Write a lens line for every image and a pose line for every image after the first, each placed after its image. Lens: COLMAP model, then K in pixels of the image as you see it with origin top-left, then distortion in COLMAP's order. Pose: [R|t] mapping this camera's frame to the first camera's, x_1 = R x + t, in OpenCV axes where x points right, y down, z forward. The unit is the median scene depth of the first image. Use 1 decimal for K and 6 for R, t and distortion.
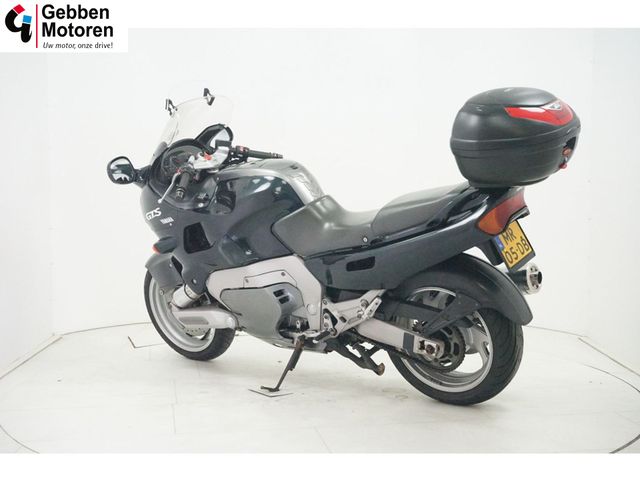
lens RADIAL K [[929.4, 0, 320.0], [0, 929.4, 240.0], [0, 0, 1]] dist [0.014953, 0.009362]
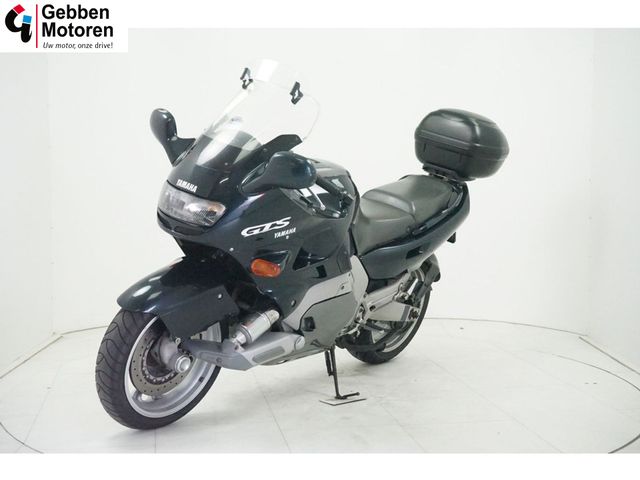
lens RADIAL K [[929.4, 0, 320.0], [0, 929.4, 240.0], [0, 0, 1]] dist [0.014953, 0.009362]
pose [[0.004629, -0.076152, 0.997085, -1.036878], [0.077565, 0.994119, 0.075565, -0.078612], [-0.996977, 0.076990, 0.010509, 1.036991]]
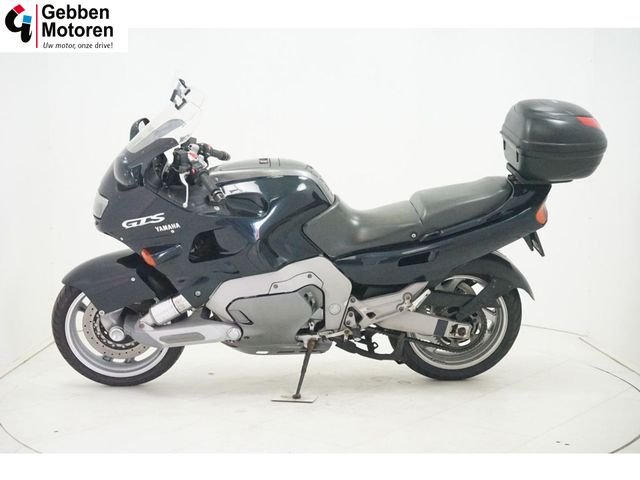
lens RADIAL K [[929.4, 0, 320.0], [0, 929.4, 240.0], [0, 0, 1]] dist [0.014953, 0.009362]
pose [[0.745686, -0.049517, 0.664454, -0.692719], [0.051189, 0.998545, 0.016968, -0.017845], [-0.664328, 0.021359, 0.747136, 0.265519]]
